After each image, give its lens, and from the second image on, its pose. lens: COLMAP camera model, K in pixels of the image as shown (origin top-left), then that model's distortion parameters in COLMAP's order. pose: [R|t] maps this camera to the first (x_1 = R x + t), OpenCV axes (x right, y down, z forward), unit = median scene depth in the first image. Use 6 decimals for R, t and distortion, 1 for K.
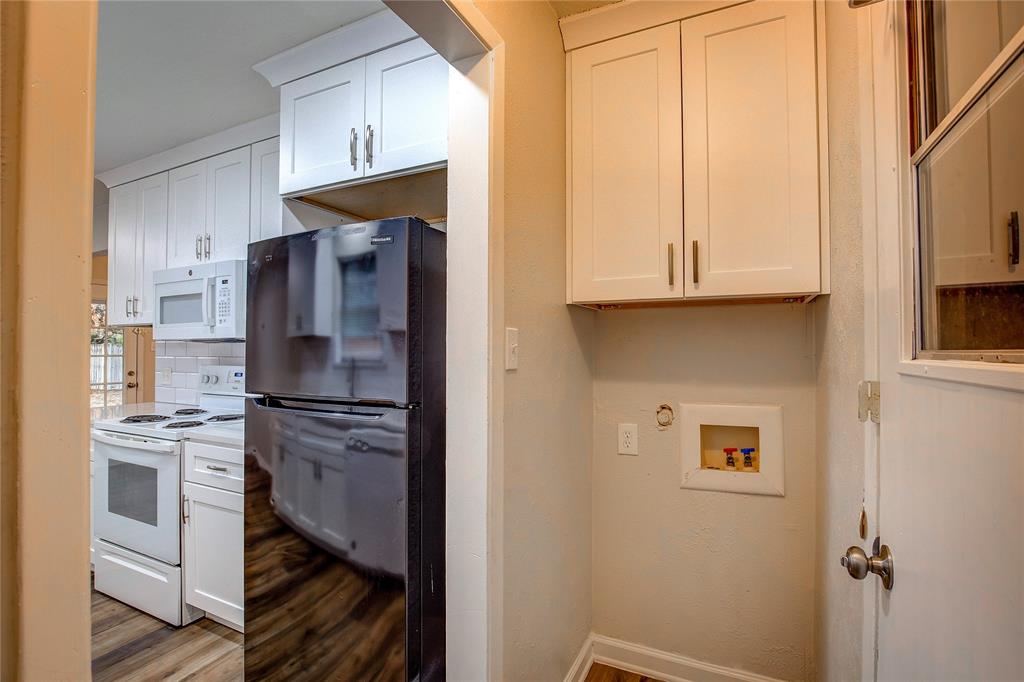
lens RADIAL K [[483.9, 0, 512.0], [0, 483.9, 341.0], [0, 0, 1]] dist [-0.028861, 0.000009]
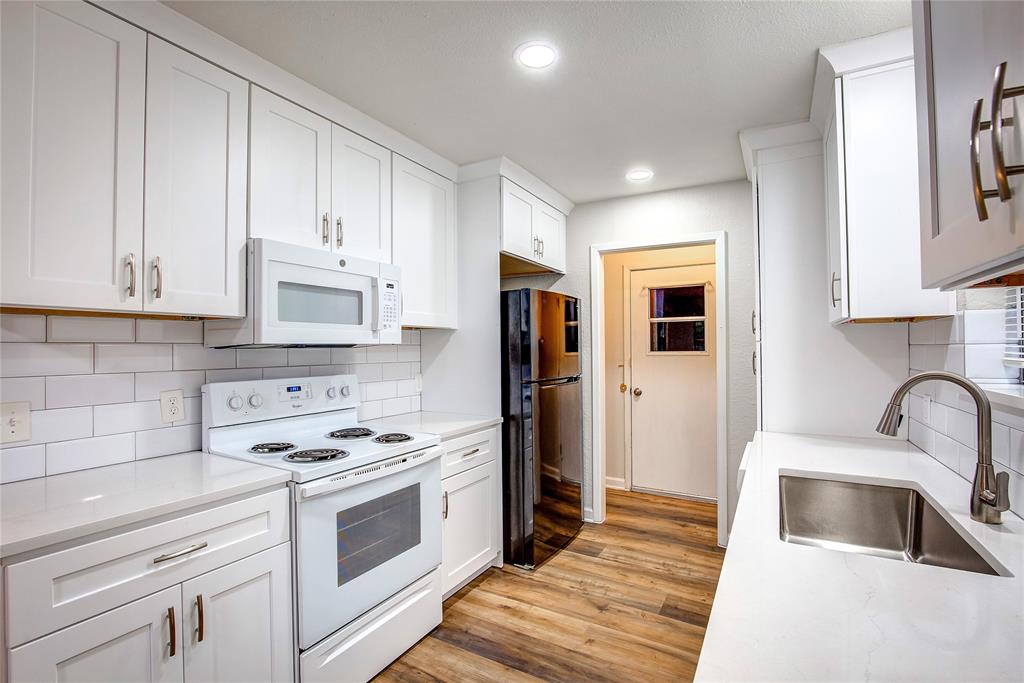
lens RADIAL K [[466.8, 0, 512.0], [0, 466.8, 341.5], [0, 0, 1]] dist [-0.026897, 0.000642]
pose [[0.066884, 0.012099, 0.997687, -1.521267], [-0.011410, 0.999870, -0.011361, -0.003496], [-0.997696, -0.010623, 0.067013, 0.690469]]
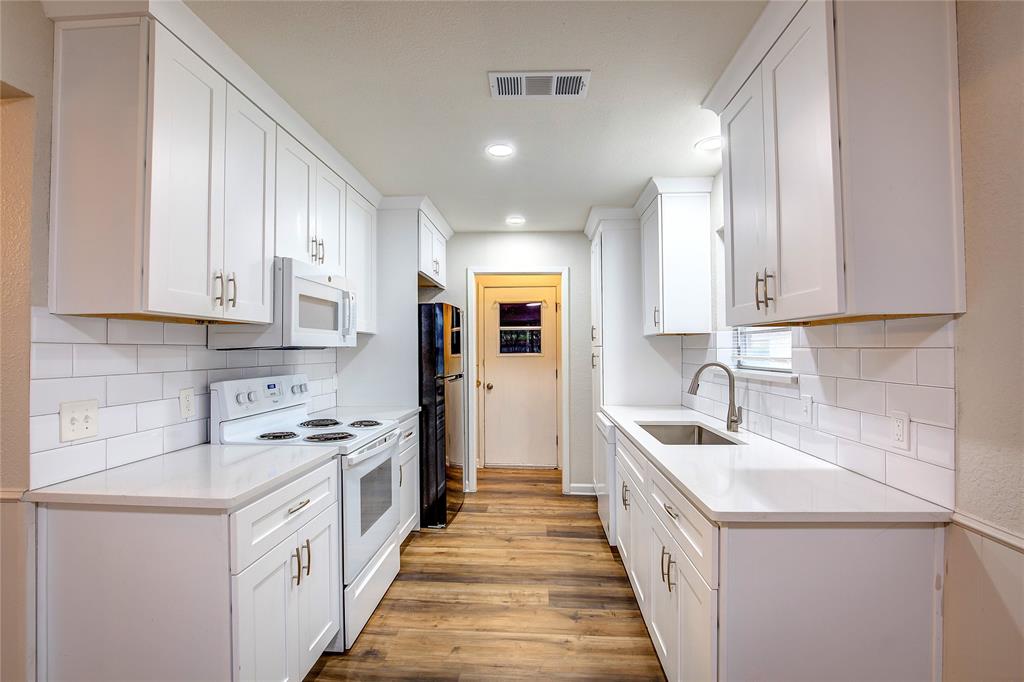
lens RADIAL K [[466.8, 0, 512.0], [0, 466.8, 341.0], [0, 0, 1]] dist [-0.026897, 0.000642]
pose [[-0.379968, 0.017939, 0.924826, -1.779940], [-0.012358, 0.999624, -0.024467, 0.002423], [-0.924917, -0.020726, -0.379603, 1.066470]]
